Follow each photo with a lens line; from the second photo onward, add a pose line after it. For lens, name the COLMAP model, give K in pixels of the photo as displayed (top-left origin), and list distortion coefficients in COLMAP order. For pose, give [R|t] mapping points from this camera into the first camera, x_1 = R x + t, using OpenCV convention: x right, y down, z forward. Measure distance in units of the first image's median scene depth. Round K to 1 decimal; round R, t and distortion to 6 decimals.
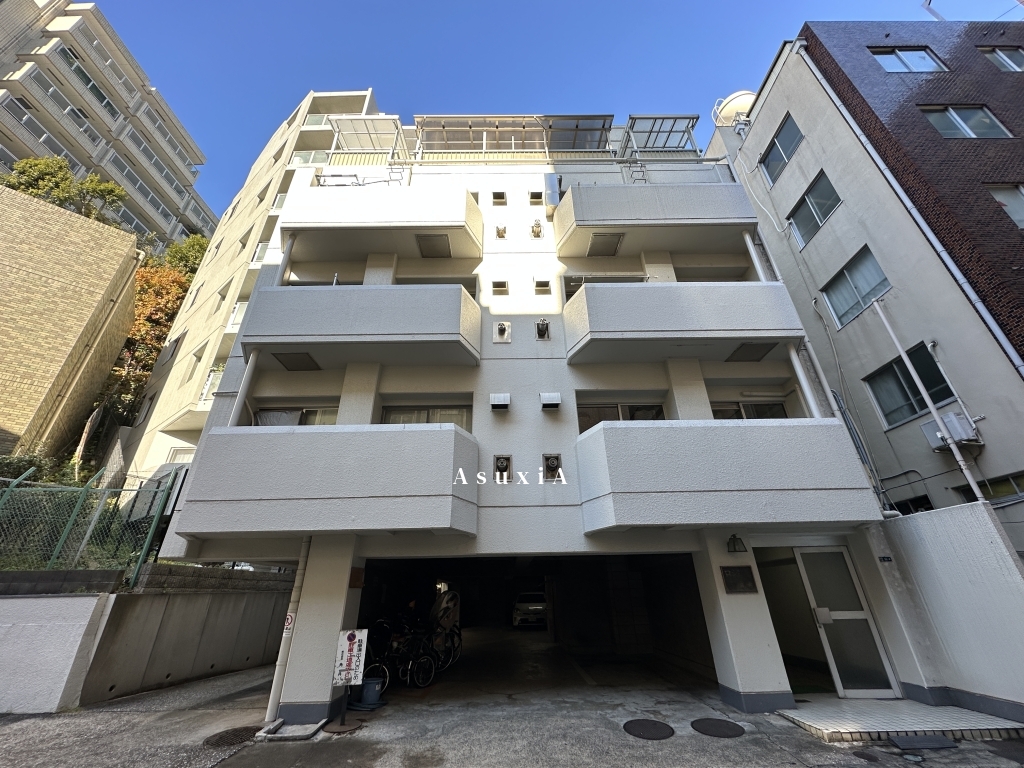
lens RADIAL K [[404.1, 0, 512.0], [0, 404.1, 384.0], [0, 0, 1]] dist [0.000694, 0.000013]
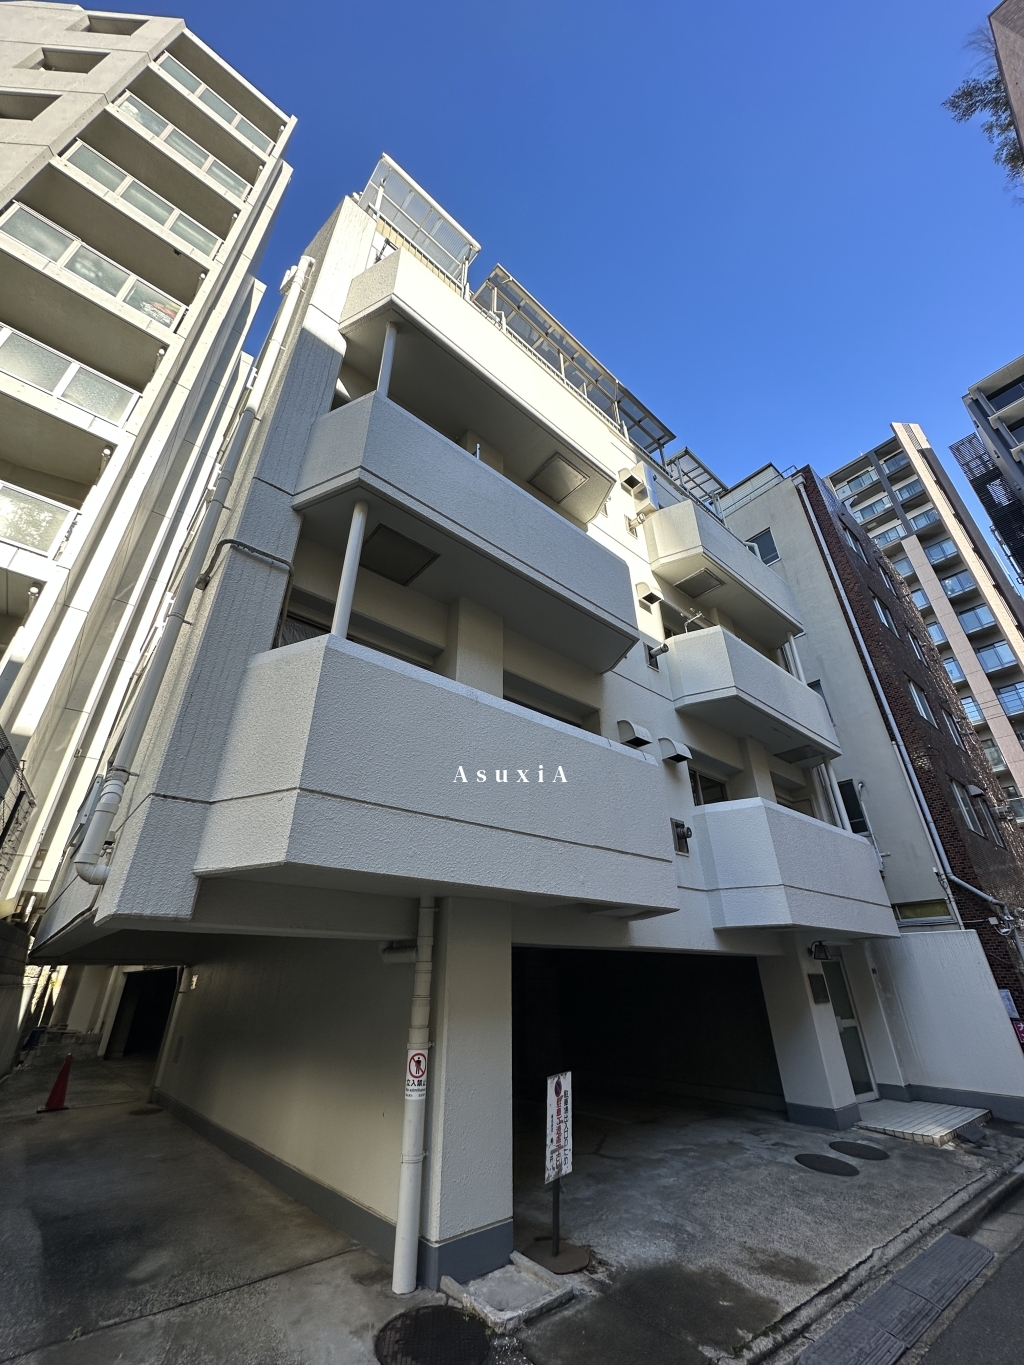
lens RADIAL K [[544.0, 0, 512.0], [0, 544.0, 682.5], [0, 0, 1]] dist [-0.002370, -0.000254]
pose [[0.762702, 0.324267, 0.559586, -0.948010], [-0.301508, 0.943726, -0.135920, 0.186780], [-0.572170, -0.065054, 0.817551, 0.399175]]
